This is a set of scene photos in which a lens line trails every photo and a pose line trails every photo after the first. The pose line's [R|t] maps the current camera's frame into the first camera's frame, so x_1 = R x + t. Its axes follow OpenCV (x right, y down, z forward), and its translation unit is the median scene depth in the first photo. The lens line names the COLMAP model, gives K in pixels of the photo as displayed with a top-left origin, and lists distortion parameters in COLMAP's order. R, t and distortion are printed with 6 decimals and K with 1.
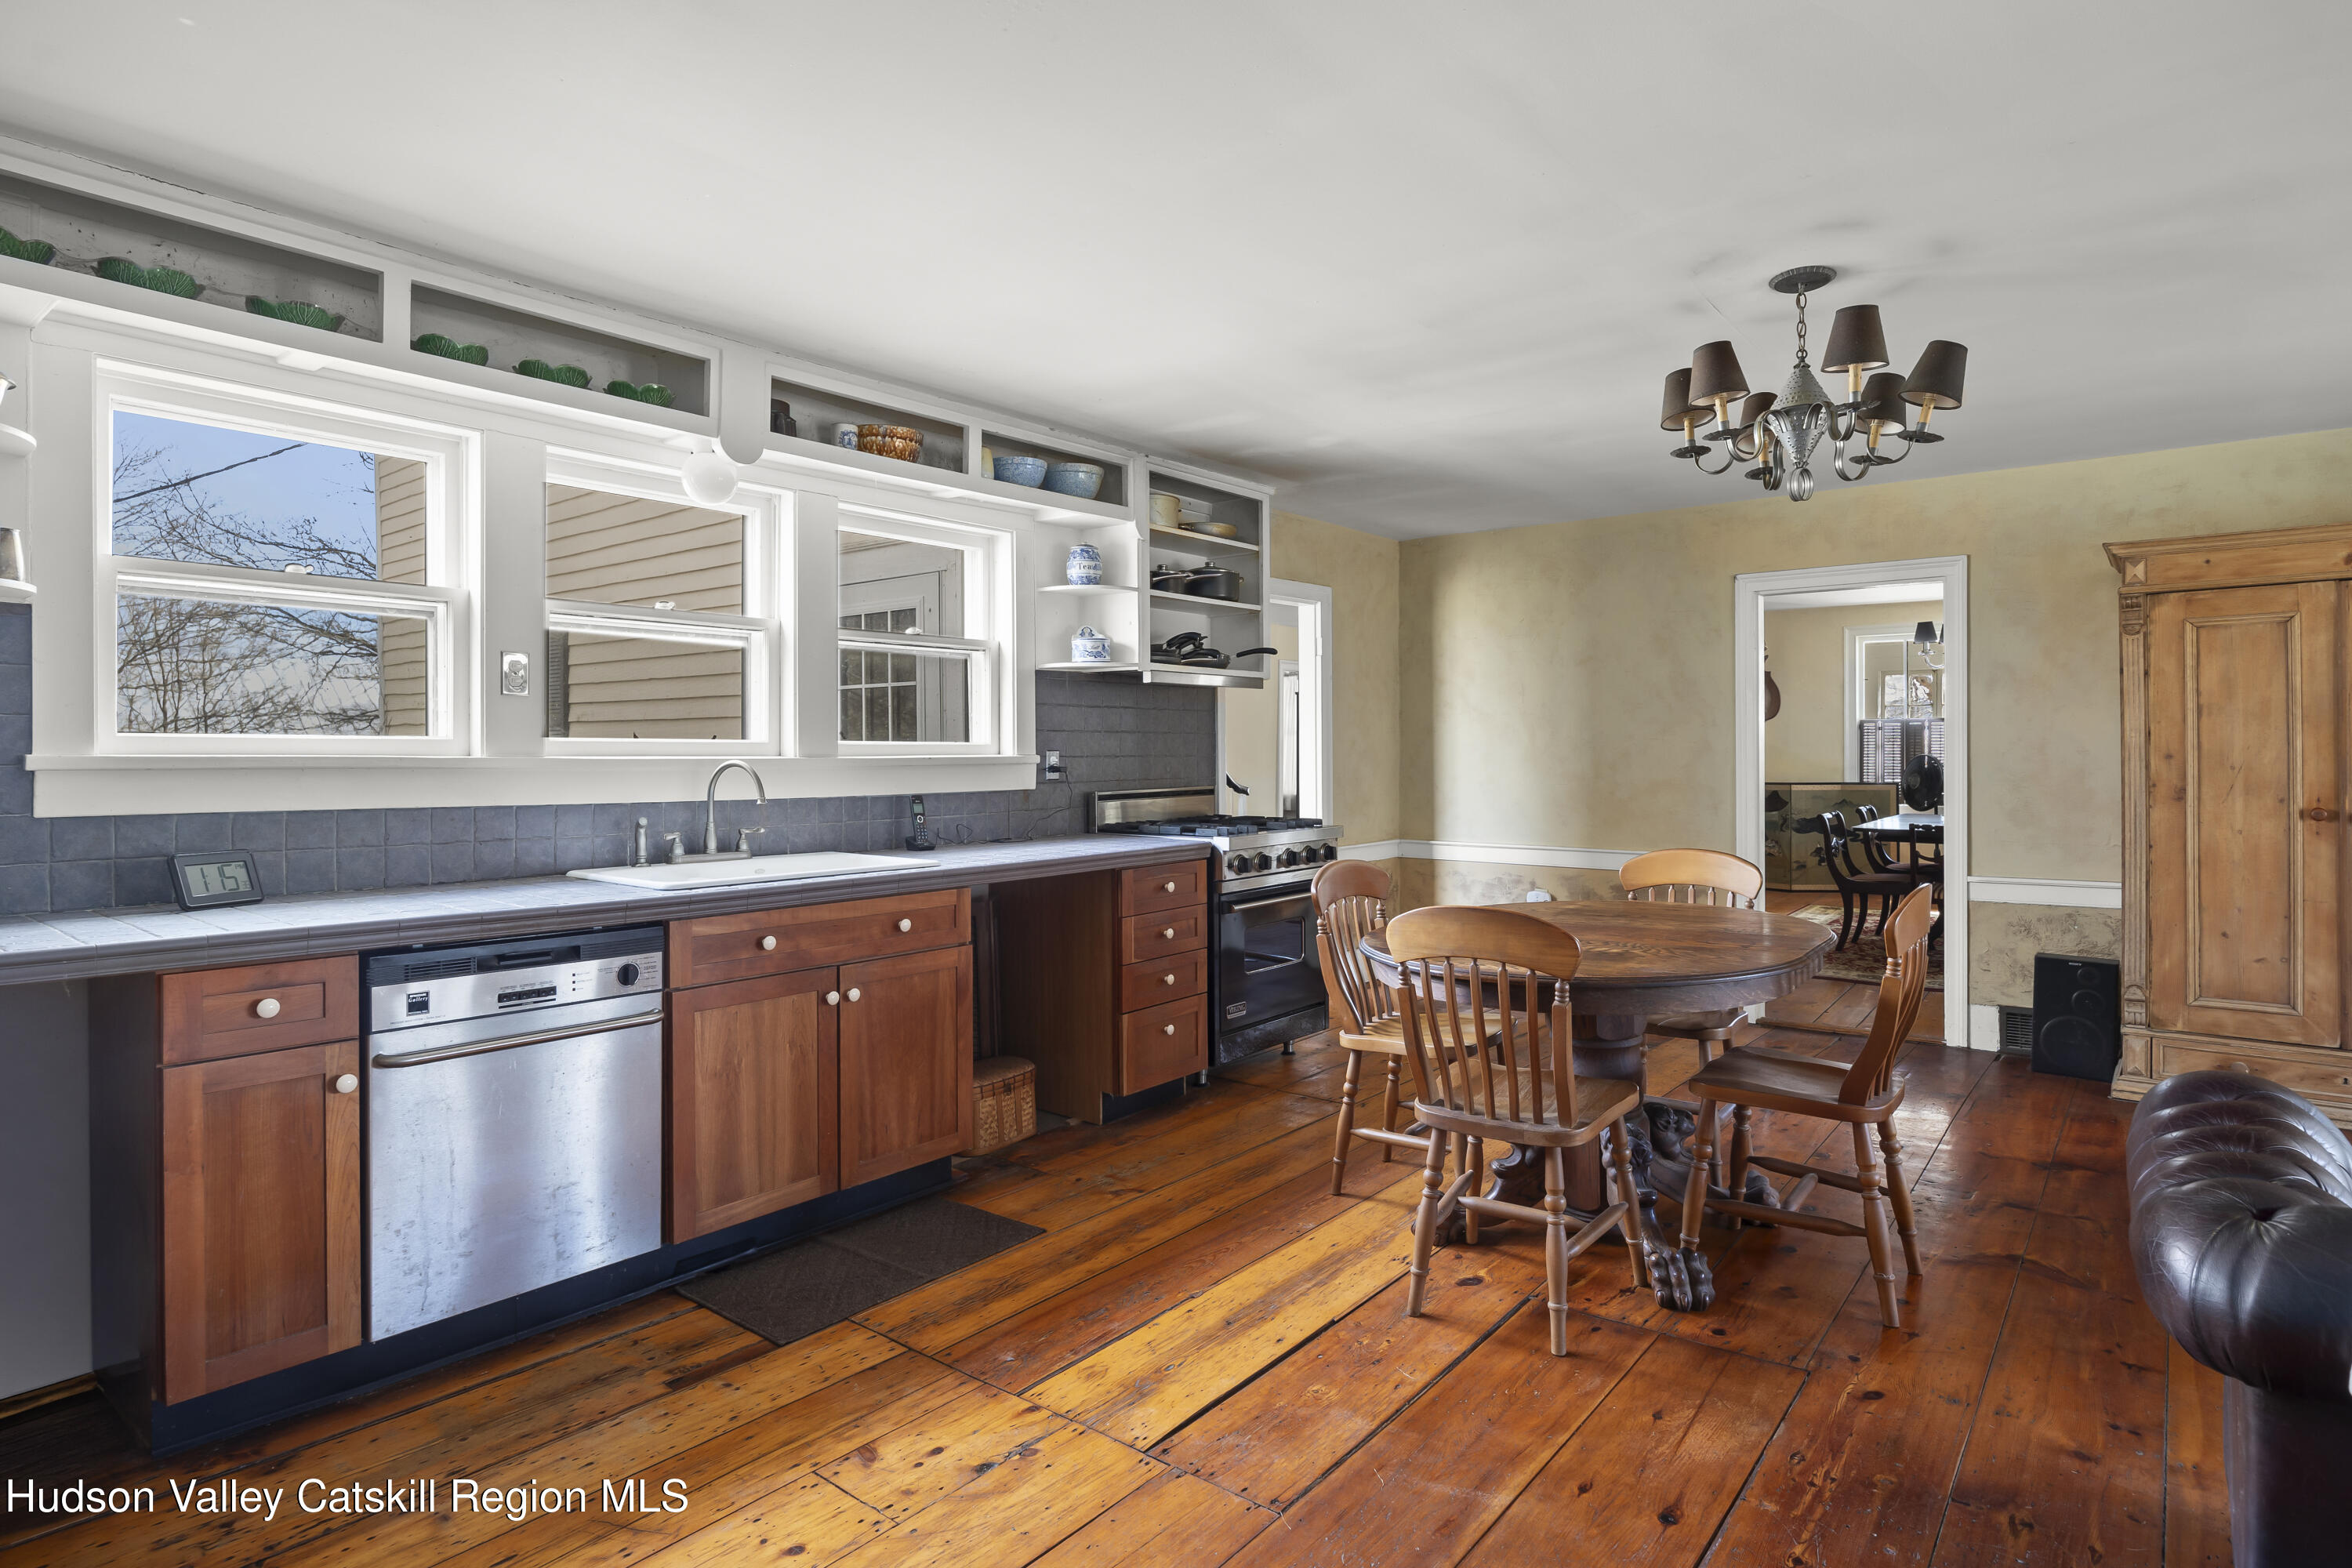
lens RADIAL K [[1266.7, 0, 1192.9], [0, 1266.7, 759.5], [0, 0, 1]] dist [-0.007915, -0.000887]
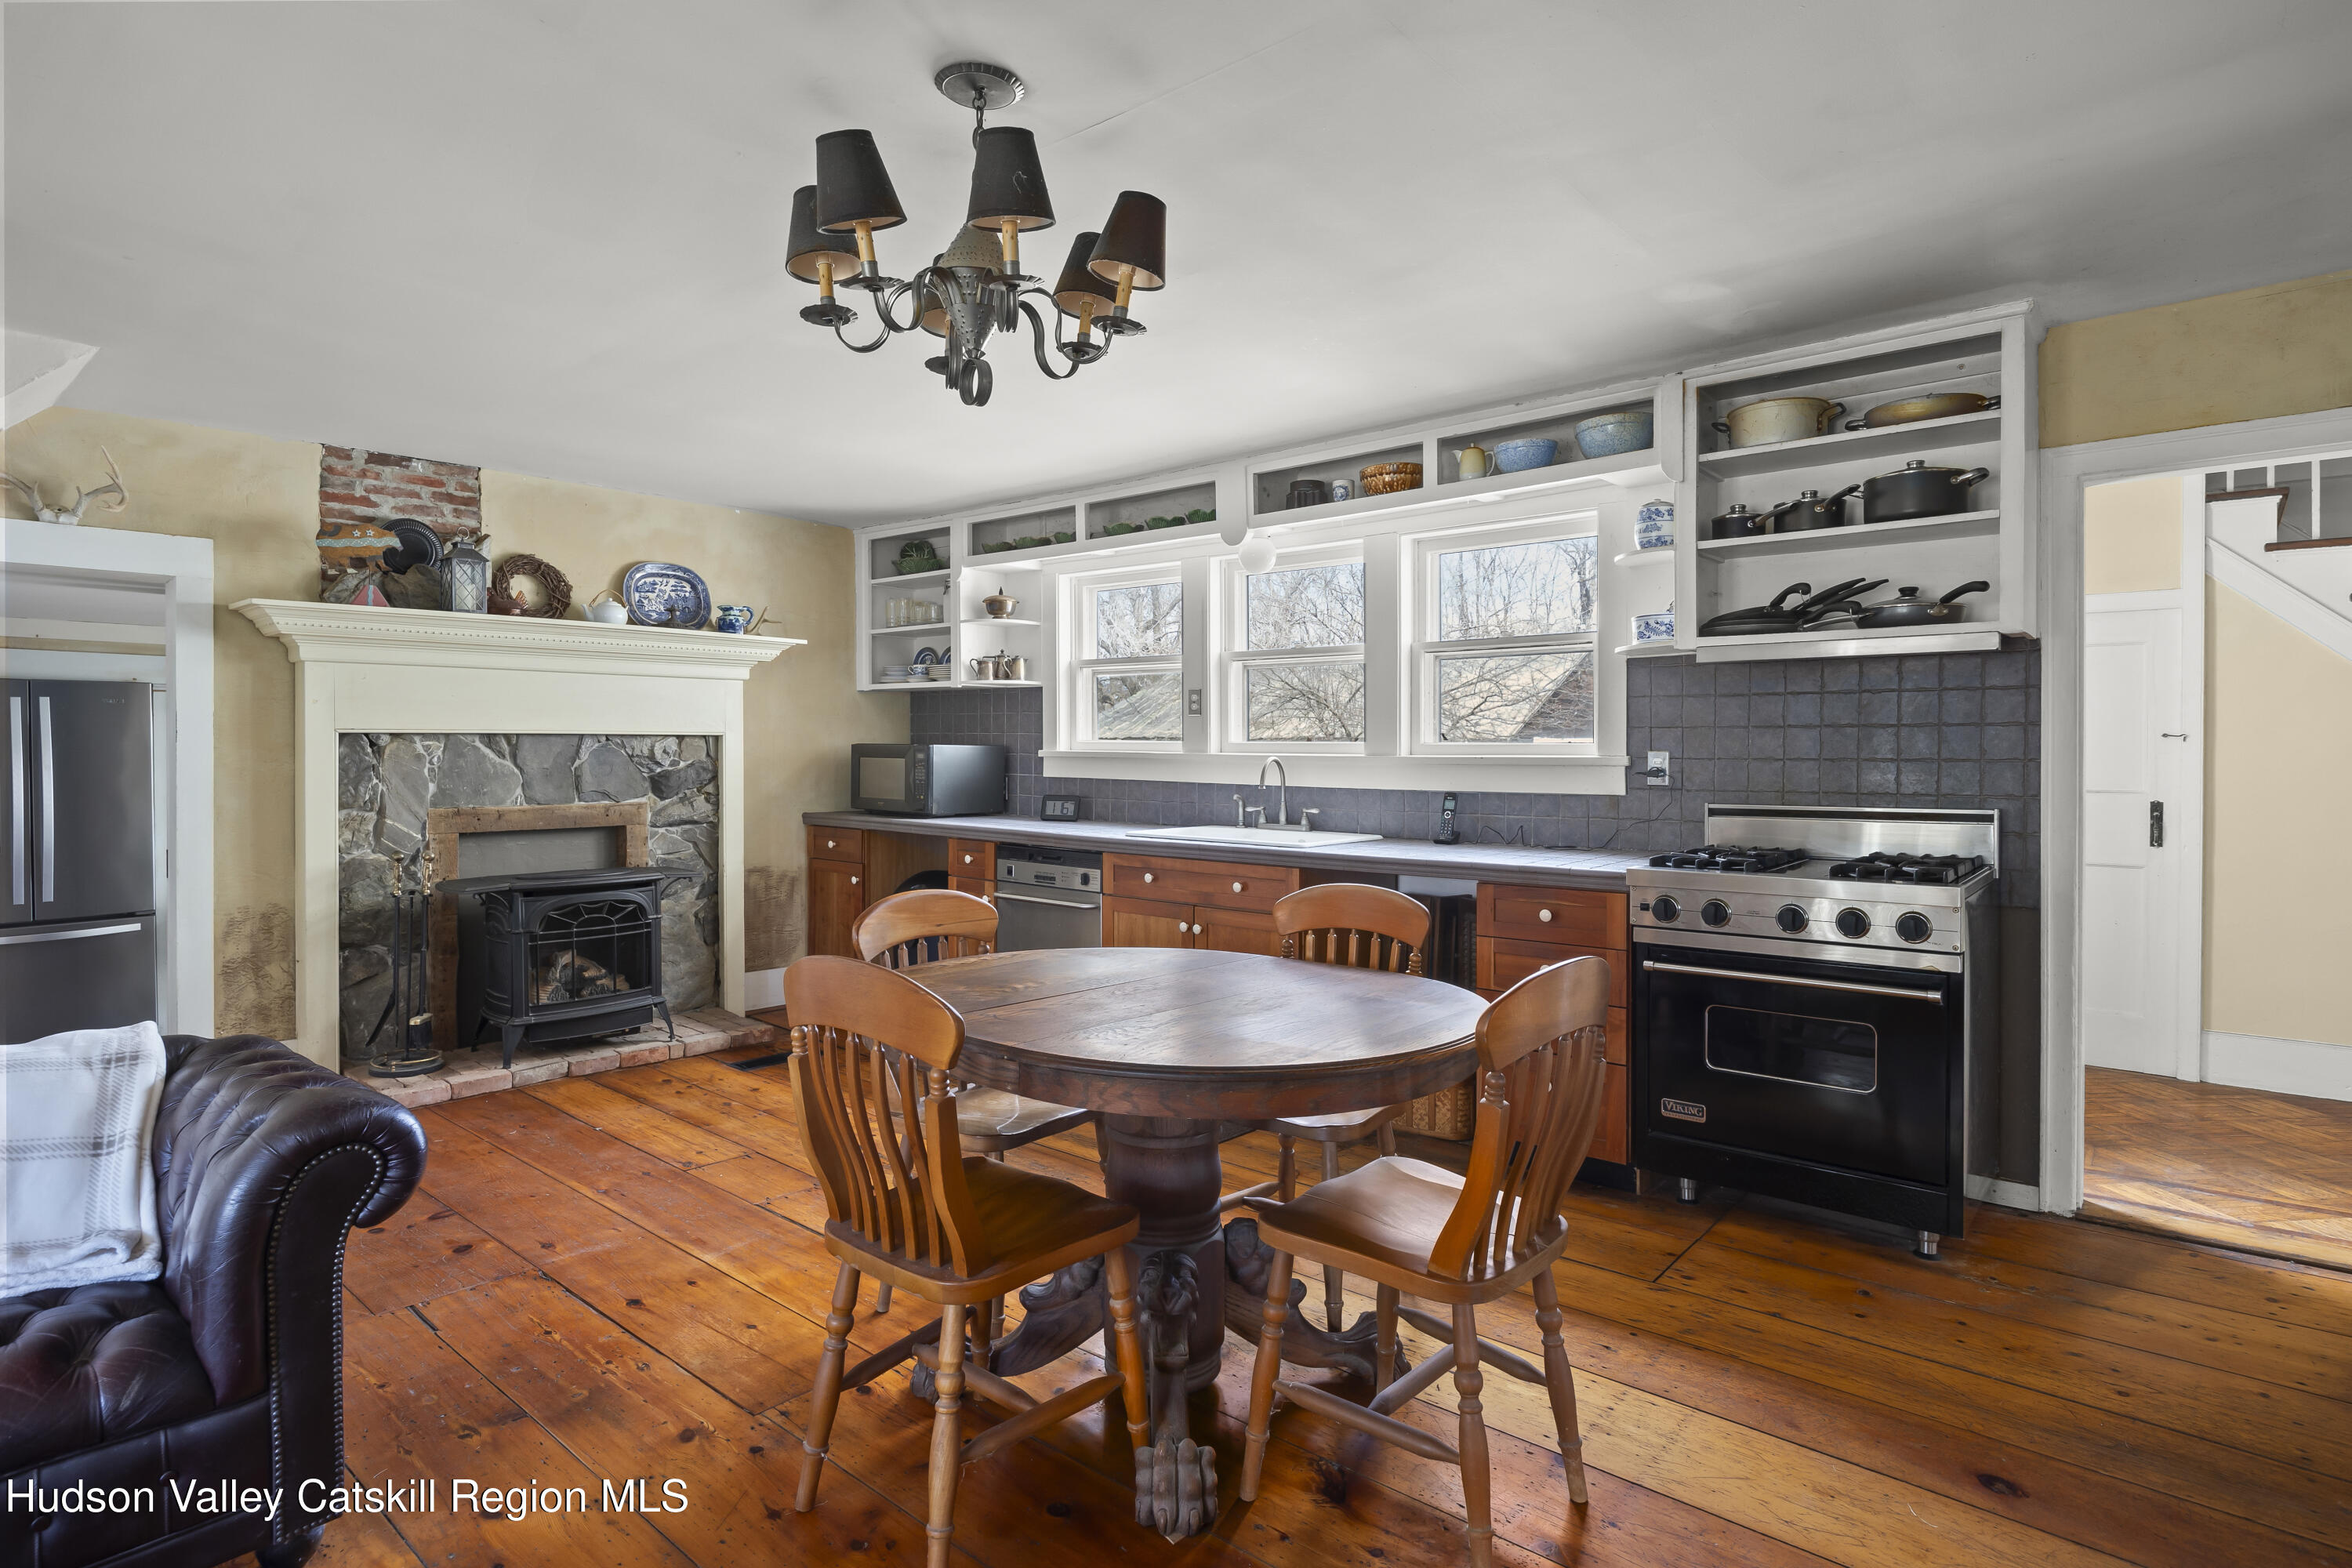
lens RADIAL K [[1266.7, 0, 1192.9], [0, 1266.7, 777.0], [0, 0, 1]] dist [-0.007915, -0.000887]
pose [[-0.062074, 0.028457, -0.997666, 1.009437], [-0.005694, 0.999567, 0.028866, -0.016589], [0.998055, 0.007472, -0.061885, 0.996243]]
